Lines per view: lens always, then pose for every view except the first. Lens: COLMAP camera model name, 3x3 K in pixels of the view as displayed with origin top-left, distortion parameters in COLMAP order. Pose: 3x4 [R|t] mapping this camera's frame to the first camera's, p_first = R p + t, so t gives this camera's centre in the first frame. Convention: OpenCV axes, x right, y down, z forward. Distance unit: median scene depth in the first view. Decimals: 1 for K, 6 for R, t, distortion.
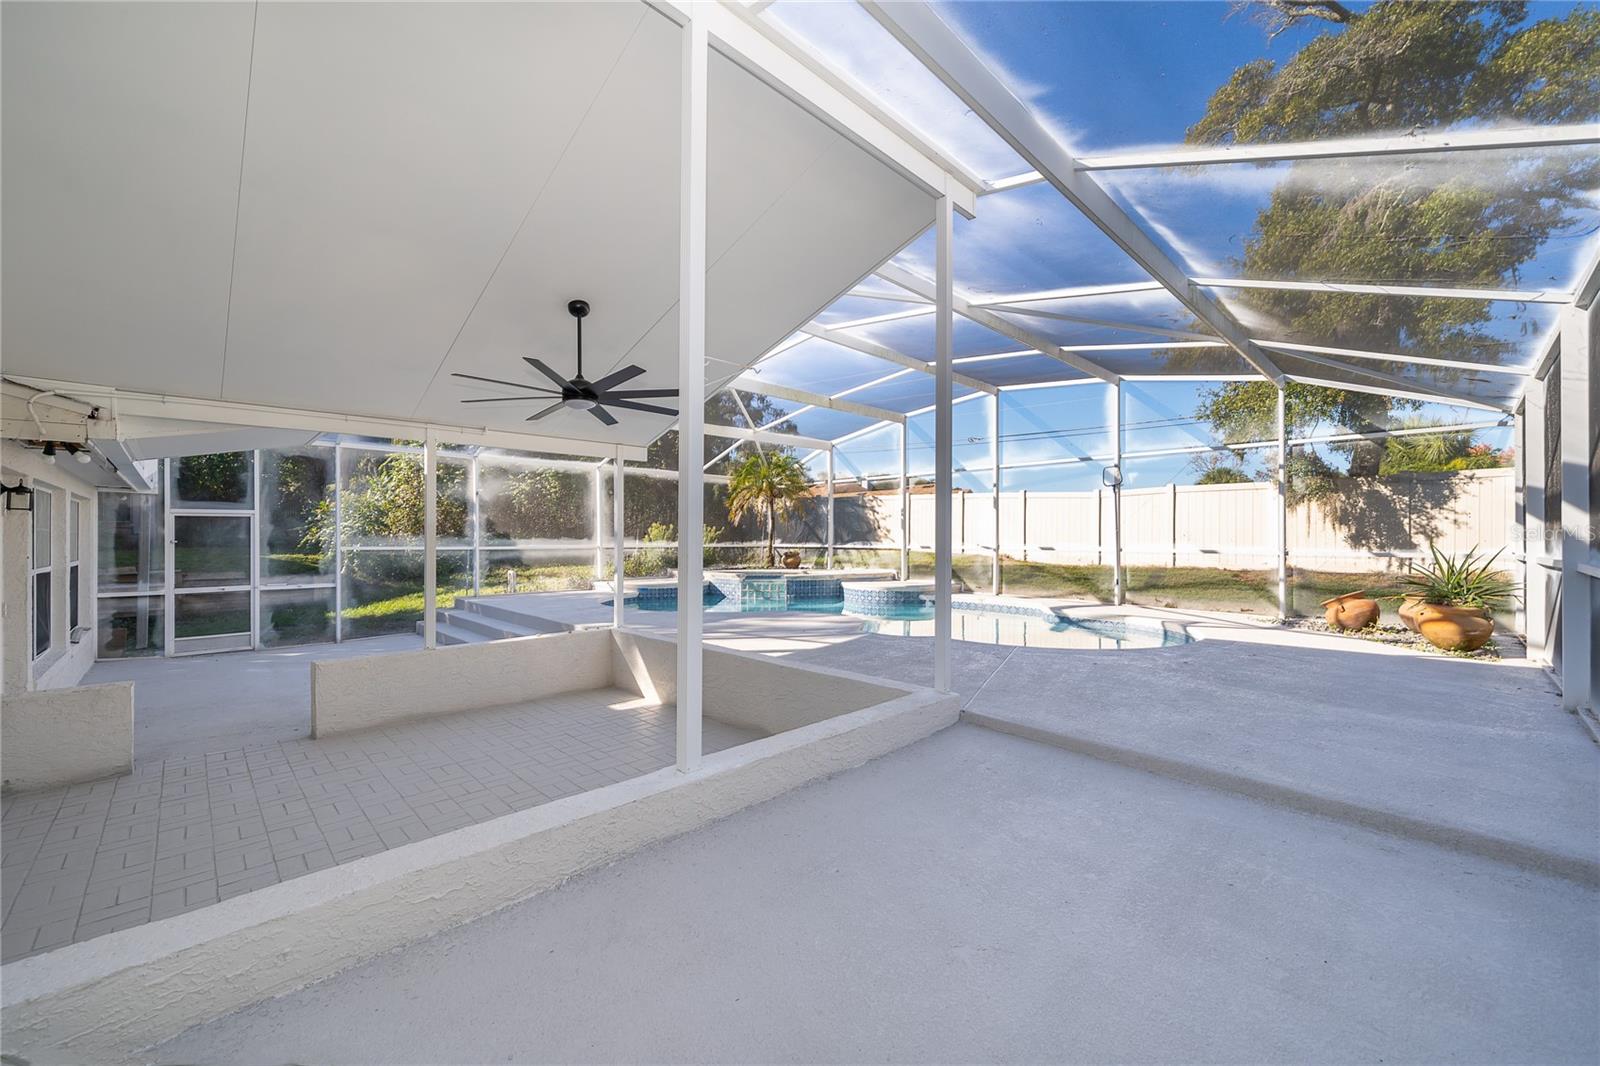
lens RADIAL K [[609.9, 0, 799.4], [0, 609.9, 537.5], [0, 0, 1]] dist [-0.008386, -0.000058]
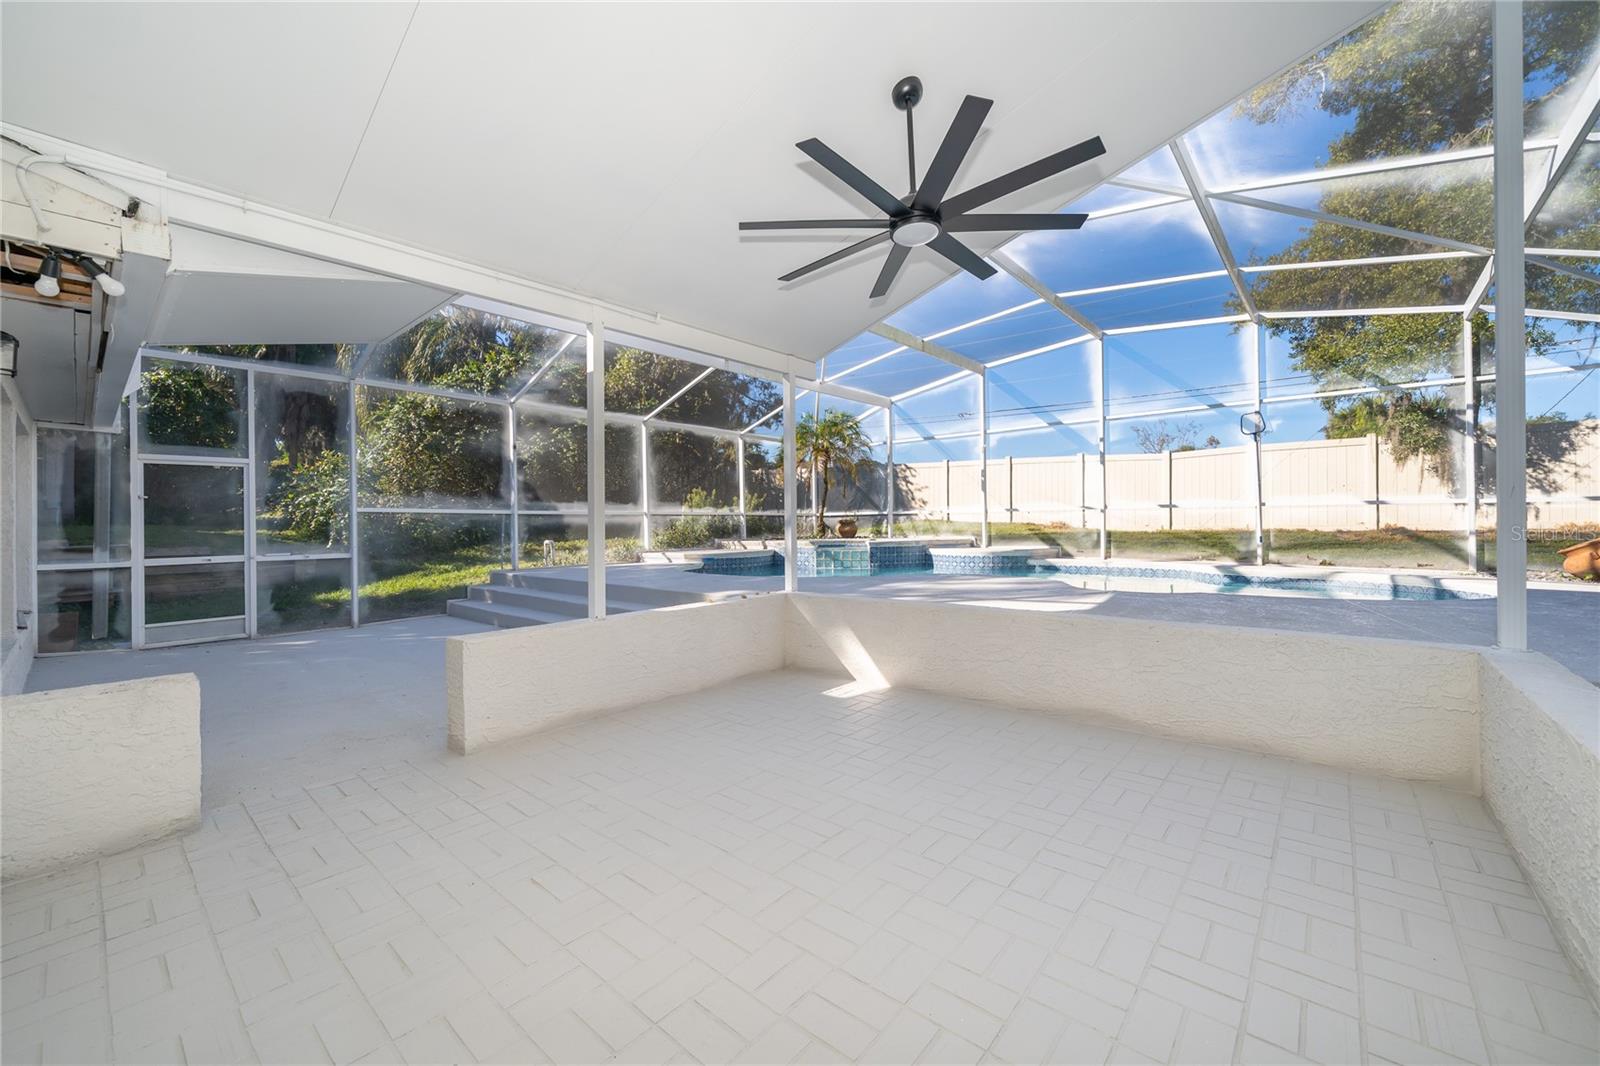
lens RADIAL K [[609.9, 0, 800.5], [0, 609.9, 527.6], [0, 0, 1]] dist [-0.008386, -0.000058]
pose [[0.996573, -0.010096, 0.082094, -0.223995], [0.009289, 0.999905, 0.010207, 0.036731], [-0.082189, -0.009409, 0.996572, 0.143054]]
